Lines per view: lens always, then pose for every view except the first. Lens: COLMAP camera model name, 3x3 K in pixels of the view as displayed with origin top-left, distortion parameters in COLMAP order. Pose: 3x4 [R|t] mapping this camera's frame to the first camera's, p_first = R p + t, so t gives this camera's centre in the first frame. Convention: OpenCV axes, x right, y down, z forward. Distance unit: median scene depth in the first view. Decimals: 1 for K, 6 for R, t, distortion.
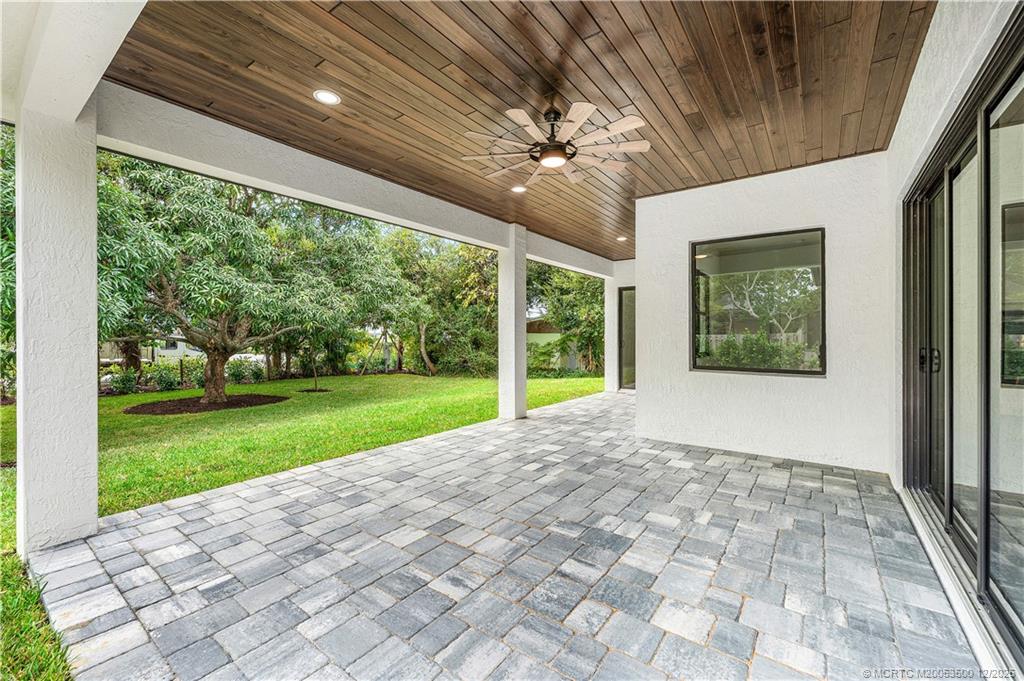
lens RADIAL K [[417.7, 0, 512.5], [0, 417.7, 337.5], [0, 0, 1]] dist [0.000023, 0.000025]
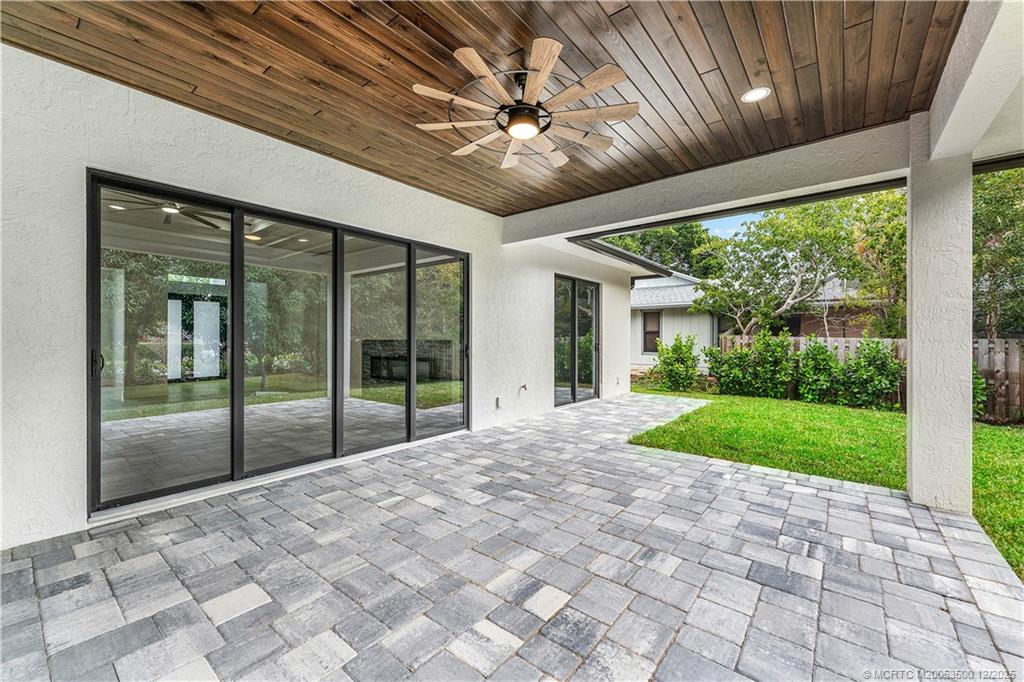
lens RADIAL K [[412.3, 0, 511.9], [0, 412.3, 338.3], [0, 0, 1]] dist [-0.000277, -0.000005]
pose [[-0.999114, -0.002059, 0.042032, 0.098267], [-0.001886, 0.999990, 0.004167, -0.003081], [-0.042040, 0.004084, -0.999108, 2.140485]]
